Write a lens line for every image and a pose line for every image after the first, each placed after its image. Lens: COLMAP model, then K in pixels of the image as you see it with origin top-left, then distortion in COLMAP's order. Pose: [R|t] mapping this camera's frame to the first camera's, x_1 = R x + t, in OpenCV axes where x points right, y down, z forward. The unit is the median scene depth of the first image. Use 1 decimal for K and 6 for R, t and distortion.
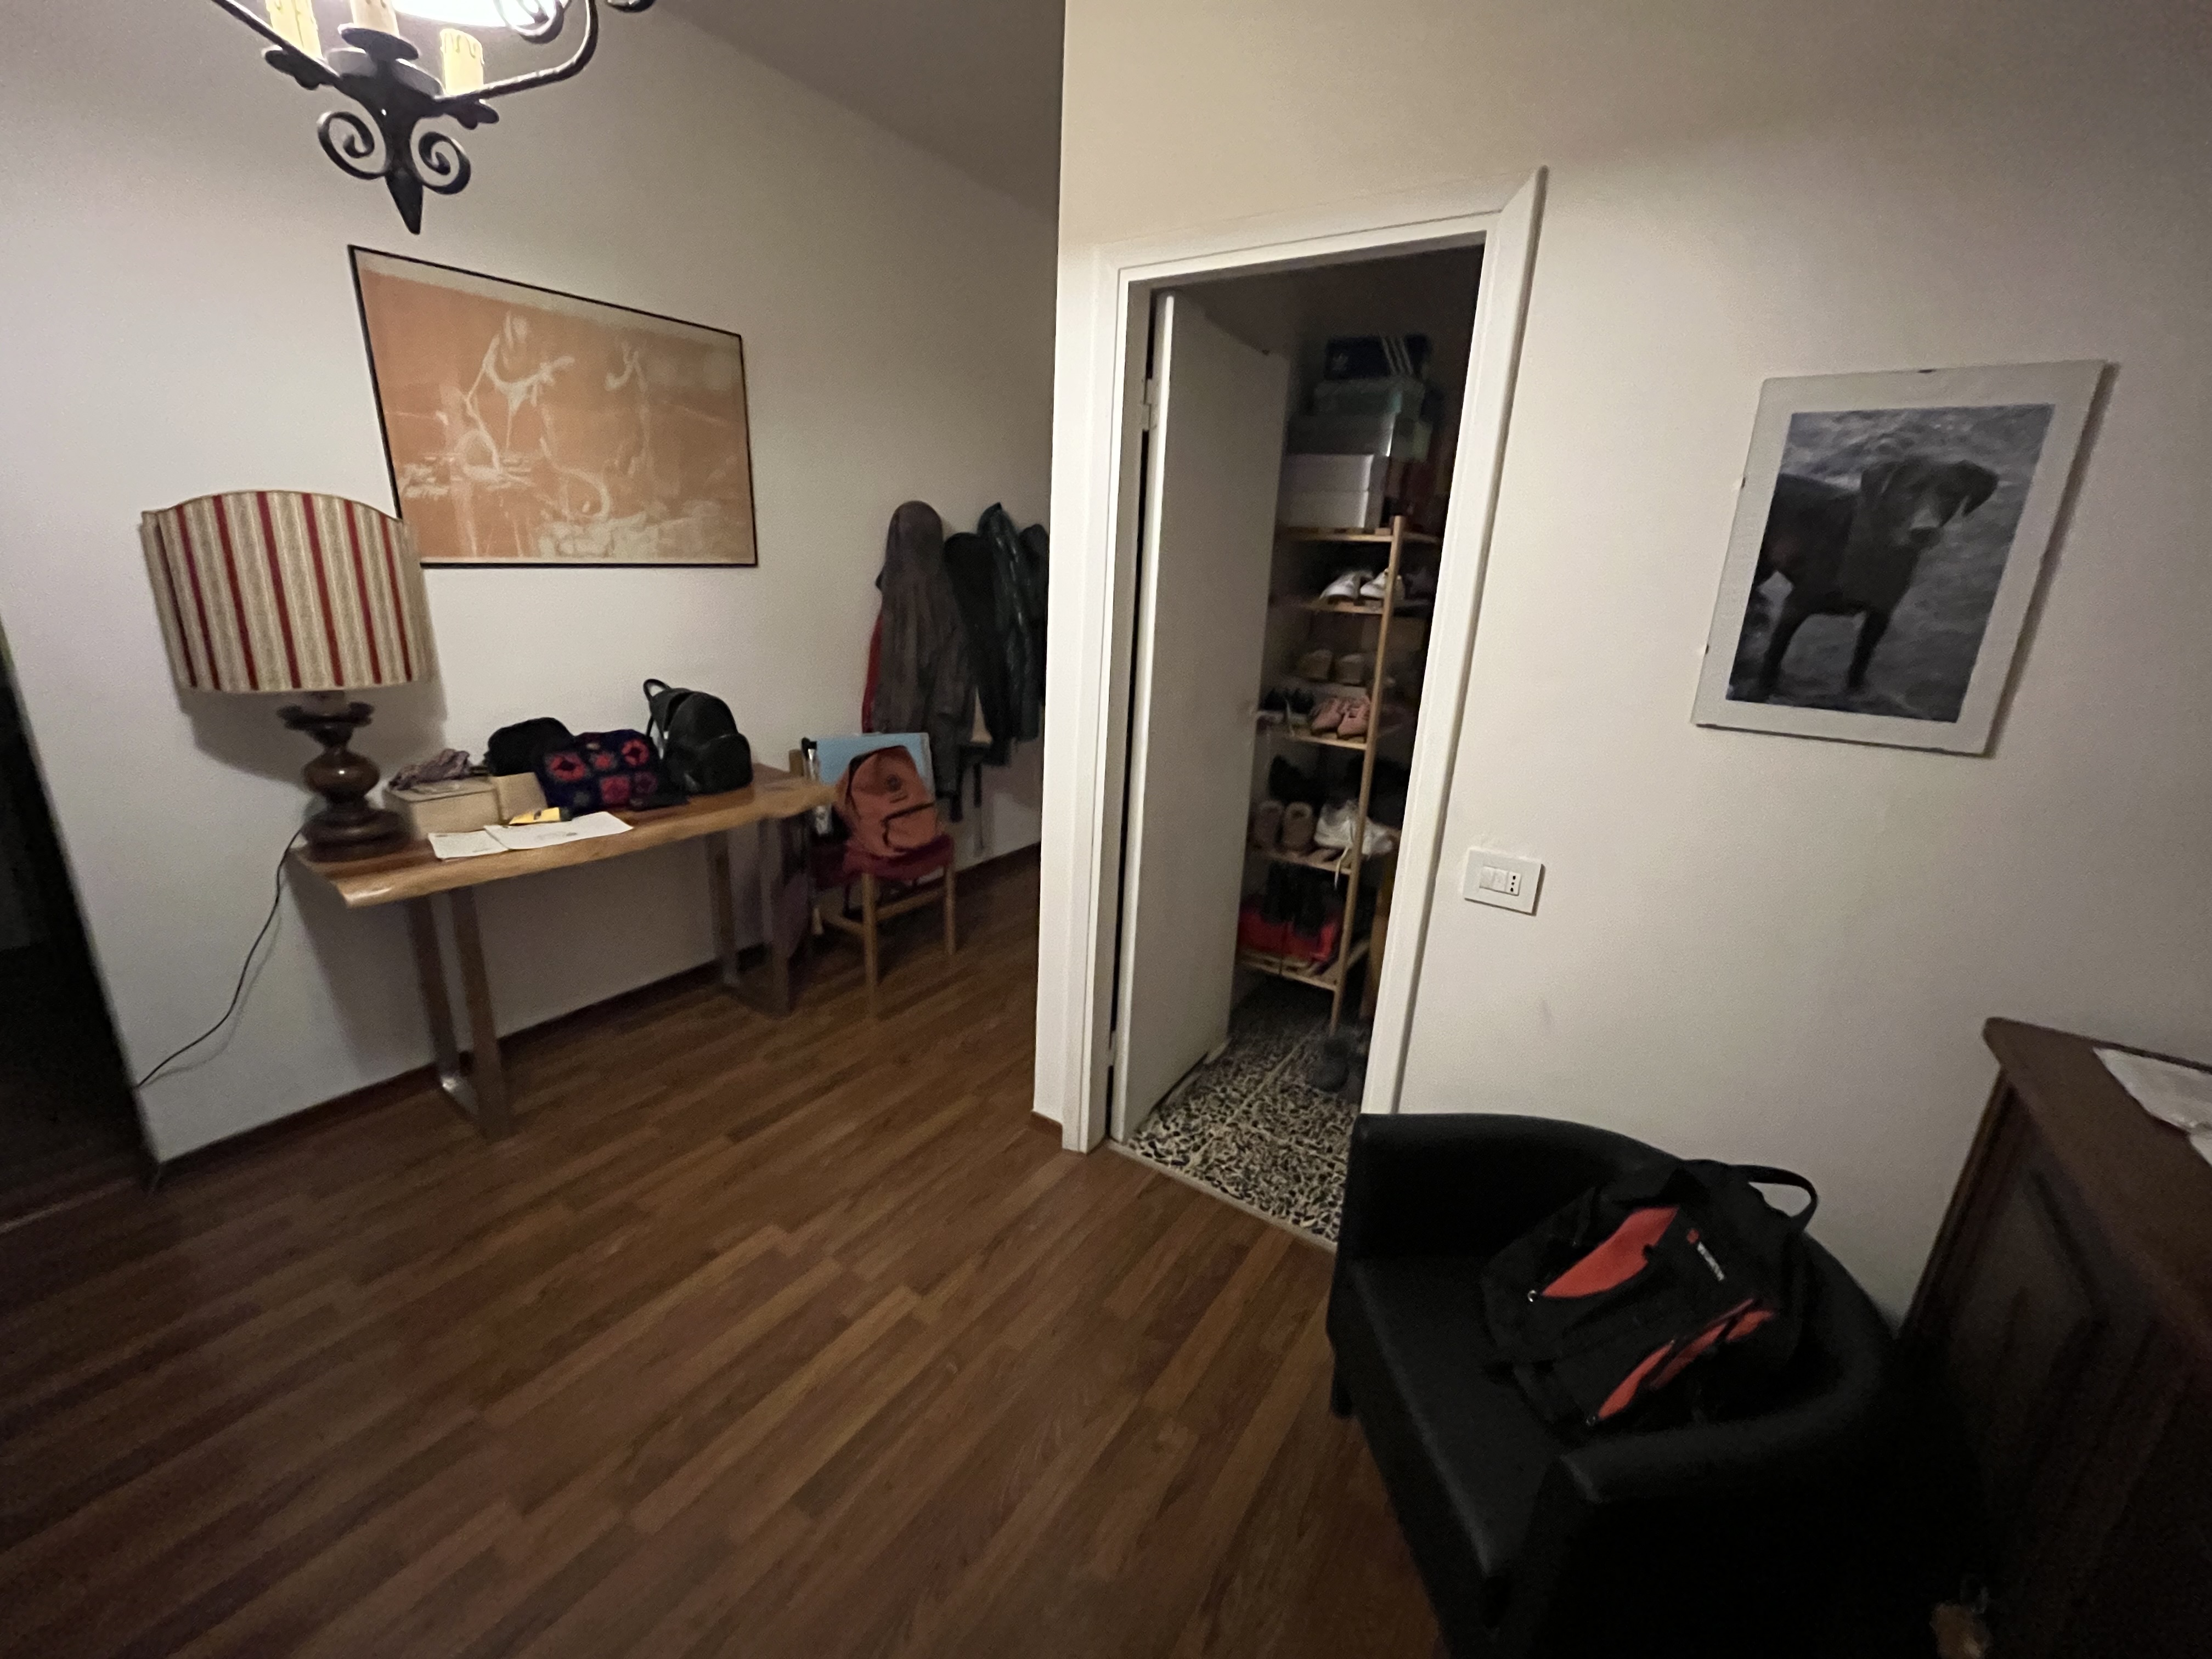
lens RADIAL K [[898.4, 0, 1111.4], [0, 898.4, 830.0], [0, 0, 1]] dist [-0.002136, -0.000350]
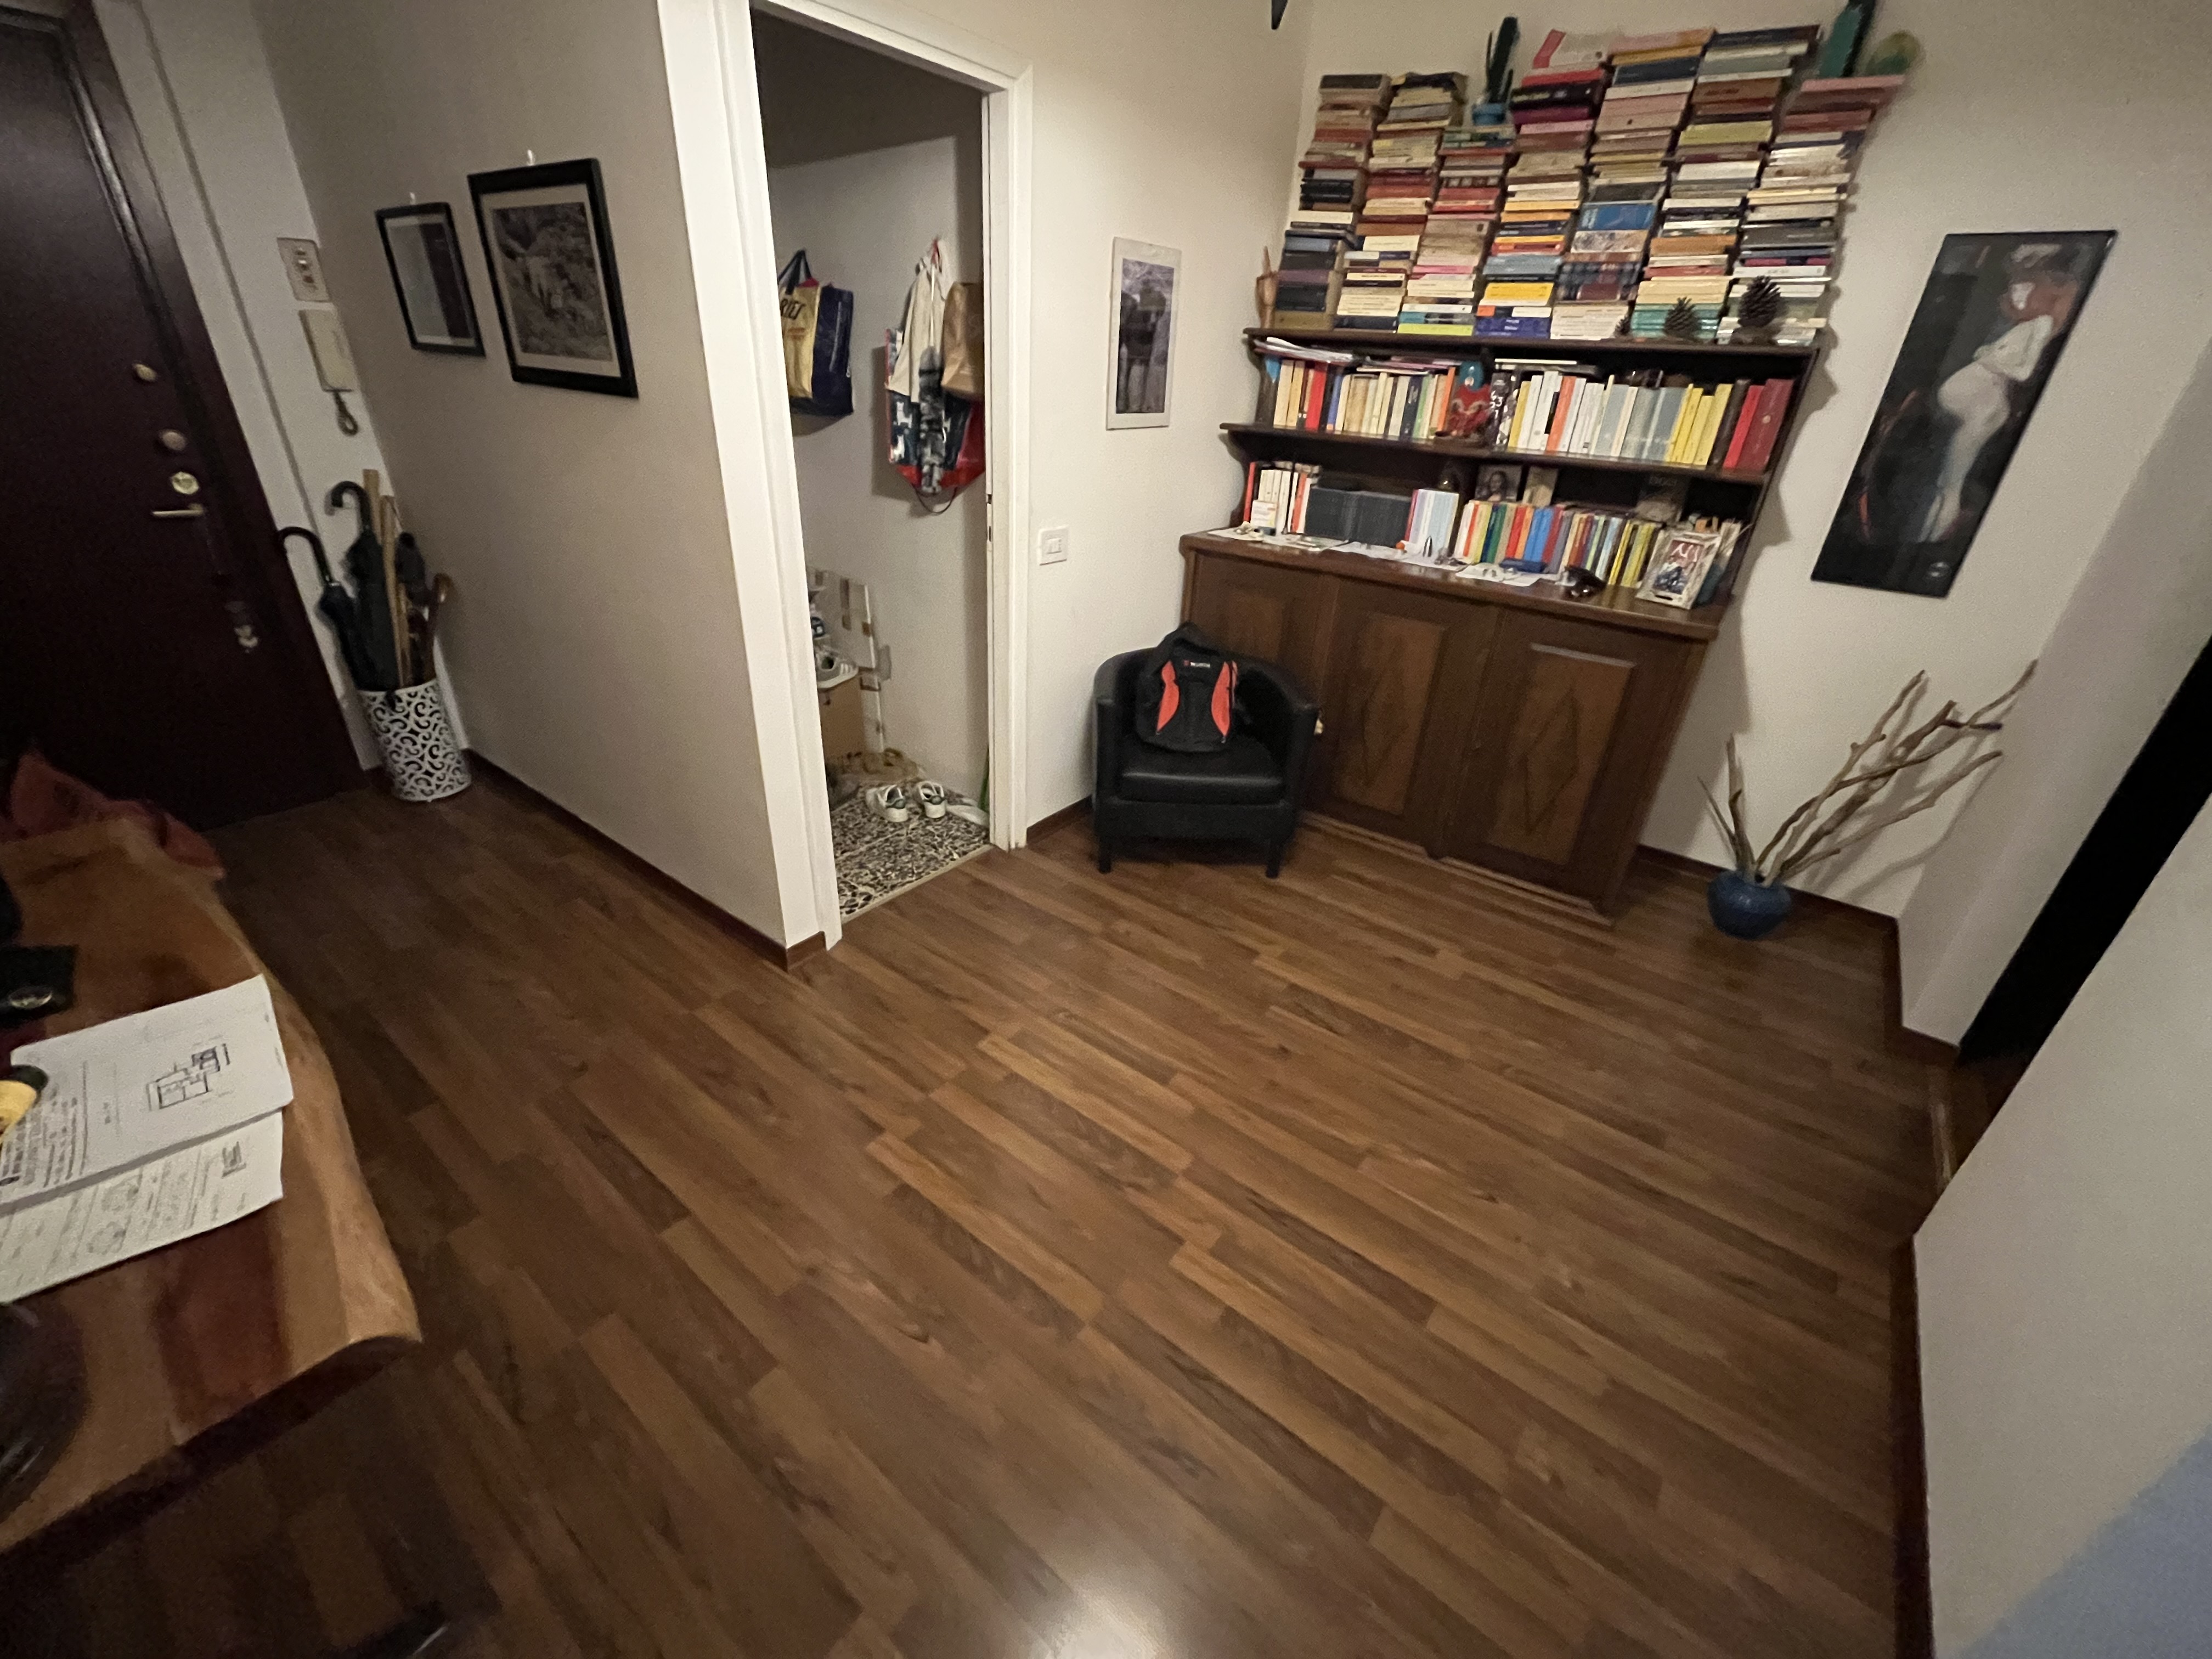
lens RADIAL K [[898.4, 0, 1102.7], [0, 898.4, 826.7], [0, 0, 1]] dist [-0.002136, -0.000350]
pose [[0.072530, -0.500741, 0.862553, -1.034482], [0.245394, 0.847205, 0.471197, -0.218016], [-0.966706, 0.177489, 0.184327, 0.569838]]
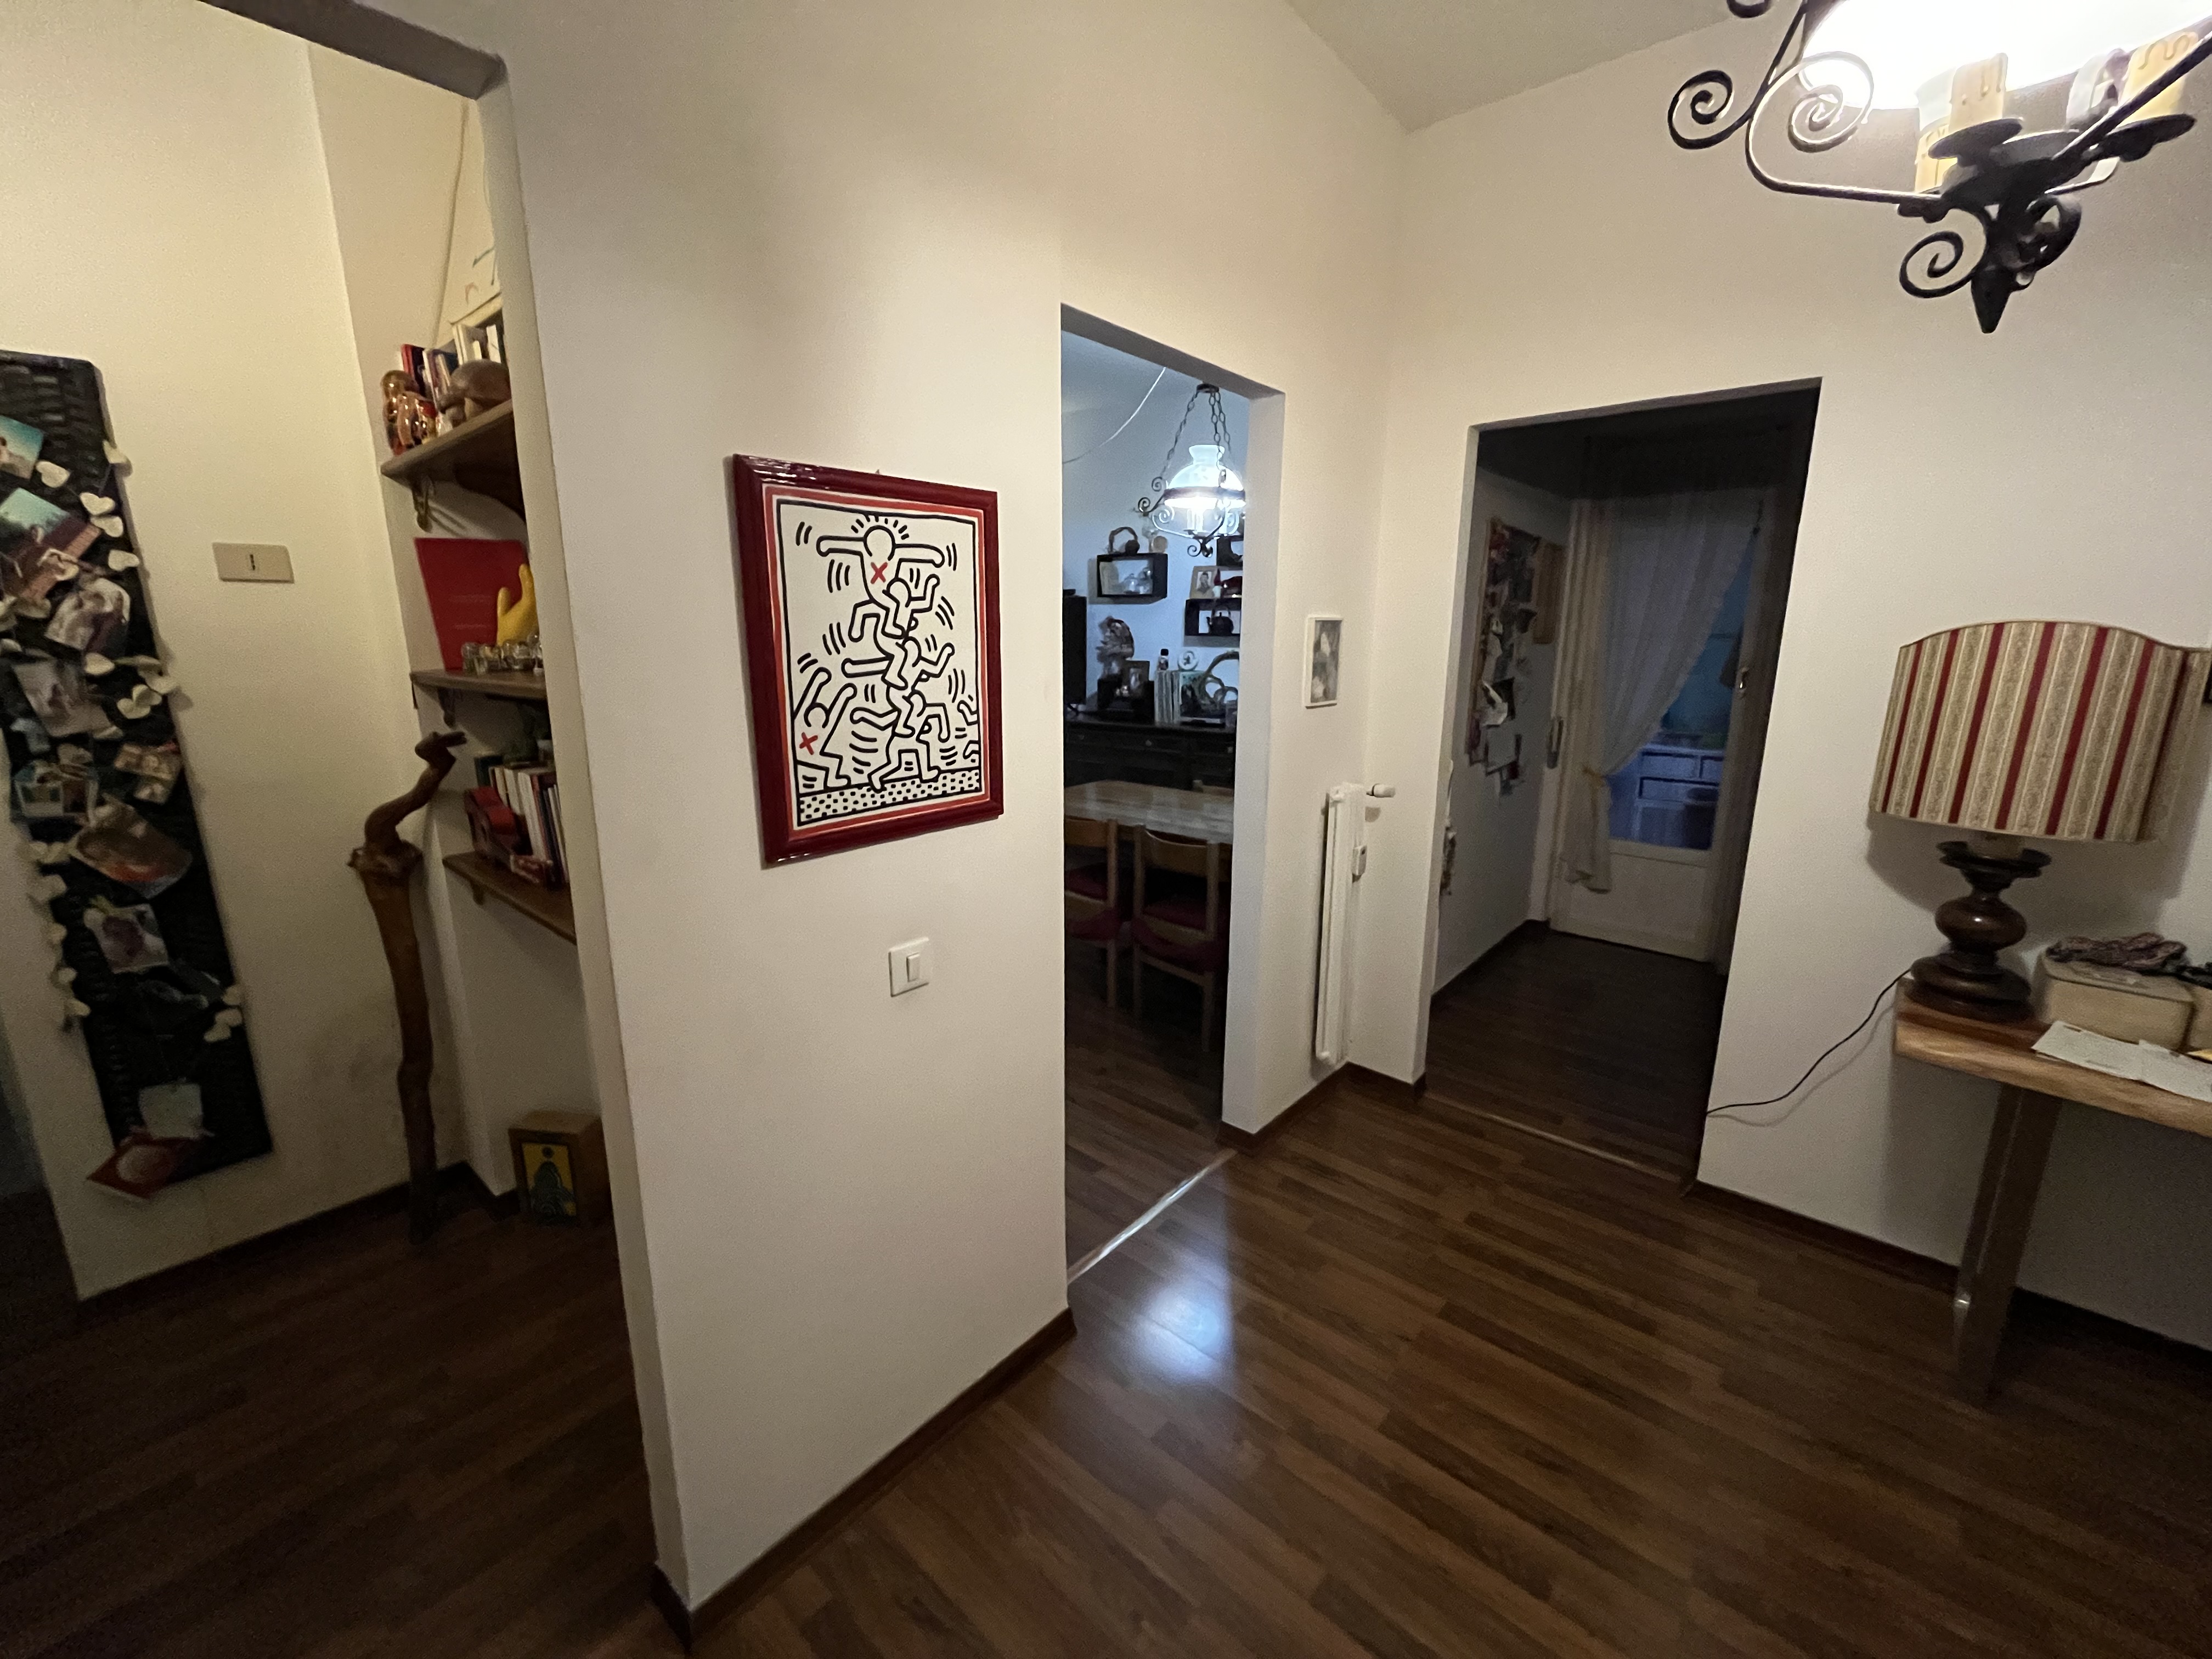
lens RADIAL K [[898.4, 0, 1114.2], [0, 898.4, 825.6], [0, 0, 1]] dist [-0.002136, -0.000350]
pose [[-0.120786, 0.163712, -0.979086, 0.121047], [-0.297513, 0.934998, 0.193043, -0.069803], [0.947046, 0.314608, -0.064228, 0.204964]]
